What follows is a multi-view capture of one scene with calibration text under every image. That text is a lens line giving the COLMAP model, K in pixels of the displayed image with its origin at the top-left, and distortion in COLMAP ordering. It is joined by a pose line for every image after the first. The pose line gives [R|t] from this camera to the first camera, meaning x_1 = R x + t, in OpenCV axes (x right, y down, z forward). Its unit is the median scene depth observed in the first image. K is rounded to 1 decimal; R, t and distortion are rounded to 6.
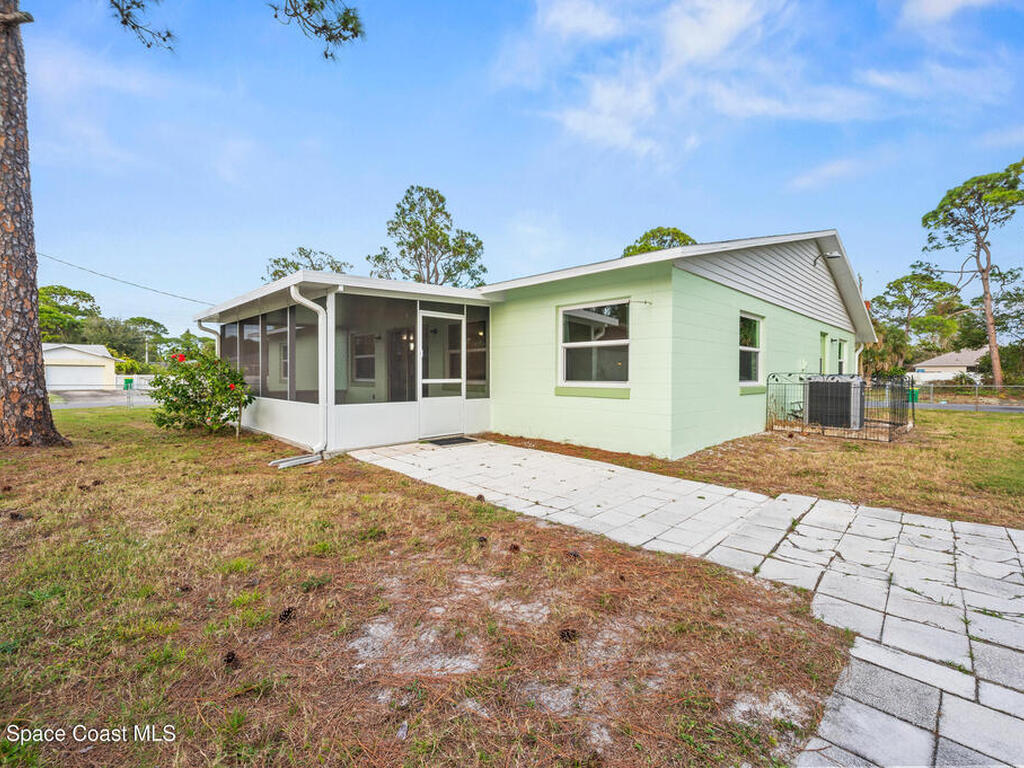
lens RADIAL K [[465.9, 0, 517.5], [0, 465.9, 382.7], [0, 0, 1]] dist [0.001093, 0.000332]
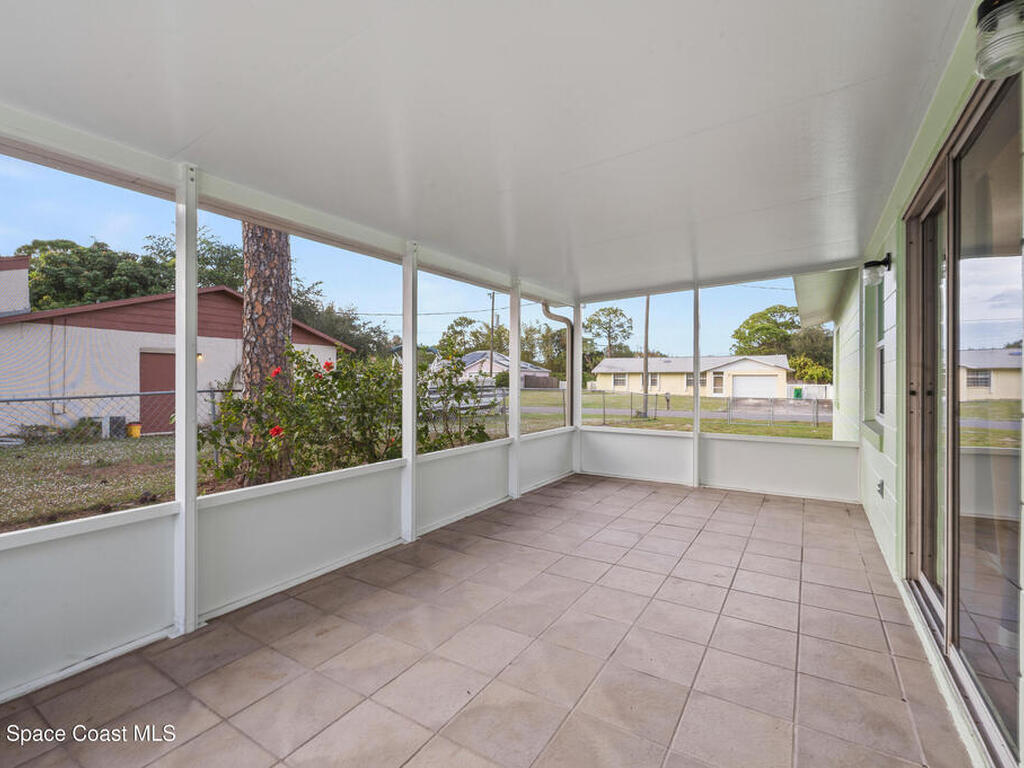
lens RADIAL K [[465.9, 0, 517.5], [0, 465.9, 382.7], [0, 0, 1]] dist [0.001093, 0.000332]
pose [[0.218459, 0.002584, -0.975843, -0.030995], [-0.018851, 0.999821, -0.001573, -0.008824], [0.975664, 0.018739, 0.218468, 0.242111]]
